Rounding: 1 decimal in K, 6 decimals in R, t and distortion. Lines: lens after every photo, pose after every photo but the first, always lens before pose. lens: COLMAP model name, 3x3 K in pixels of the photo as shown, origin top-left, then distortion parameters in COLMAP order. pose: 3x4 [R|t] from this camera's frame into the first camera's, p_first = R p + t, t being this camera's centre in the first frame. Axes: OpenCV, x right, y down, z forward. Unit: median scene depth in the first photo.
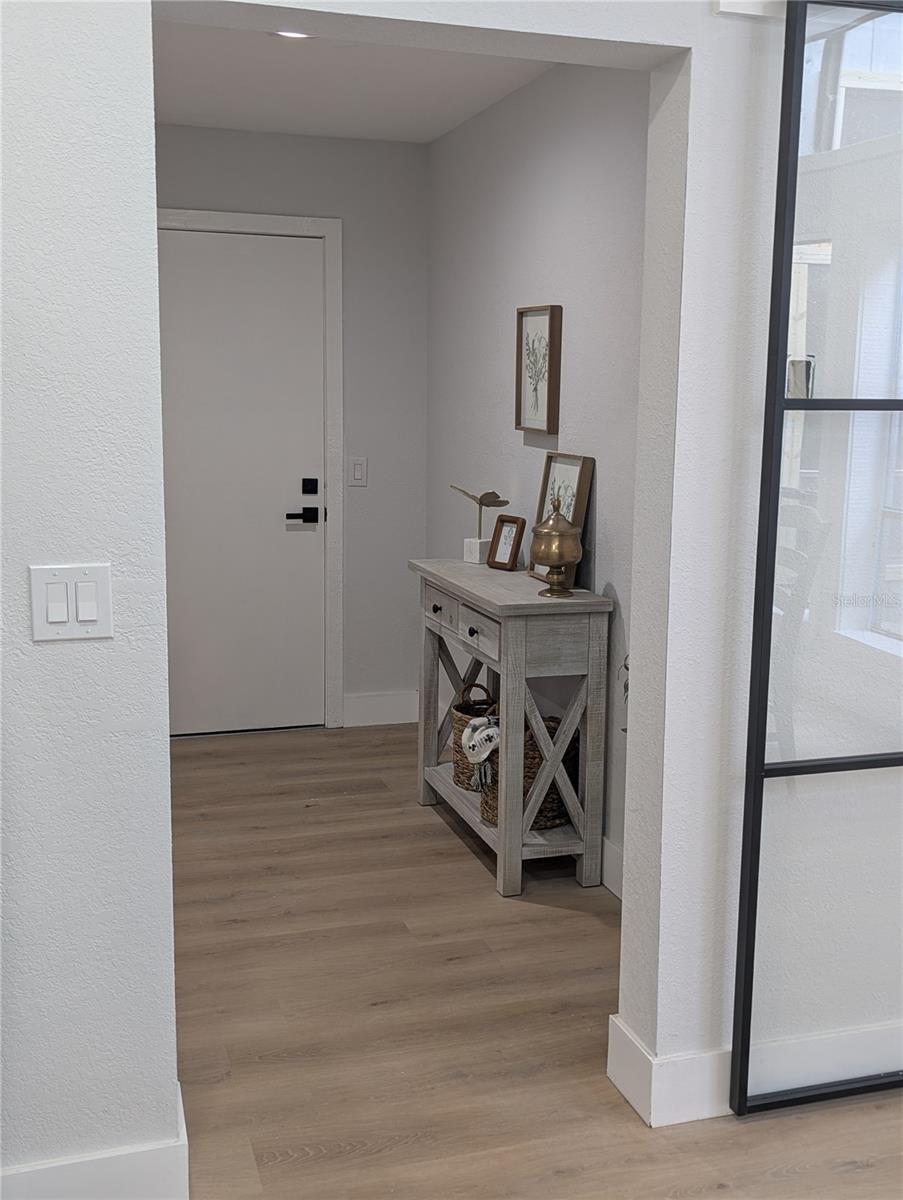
lens RADIAL K [[1273.5, 0, 454.3], [0, 1273.5, 614.2], [0, 0, 1]] dist [0.032604, 0.009010]
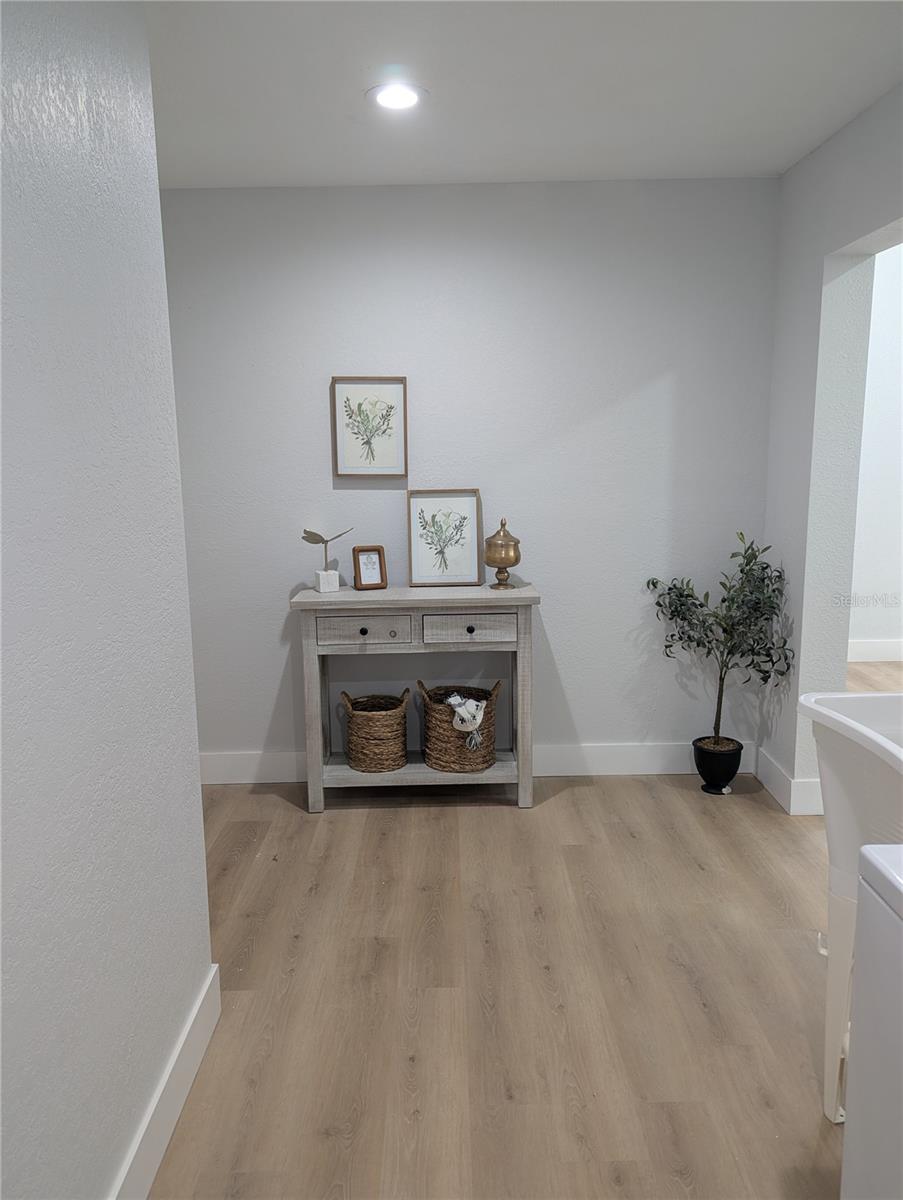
lens RADIAL K [[846.8, 0, 453.5], [0, 846.8, 609.8], [0, 0, 1]] dist [0.083819, -0.053116]
pose [[0.289834, -0.192001, 0.937620, -0.770849], [0.189548, 0.971781, 0.140404, -0.125871], [-0.938119, 0.137031, 0.318049, 0.720960]]
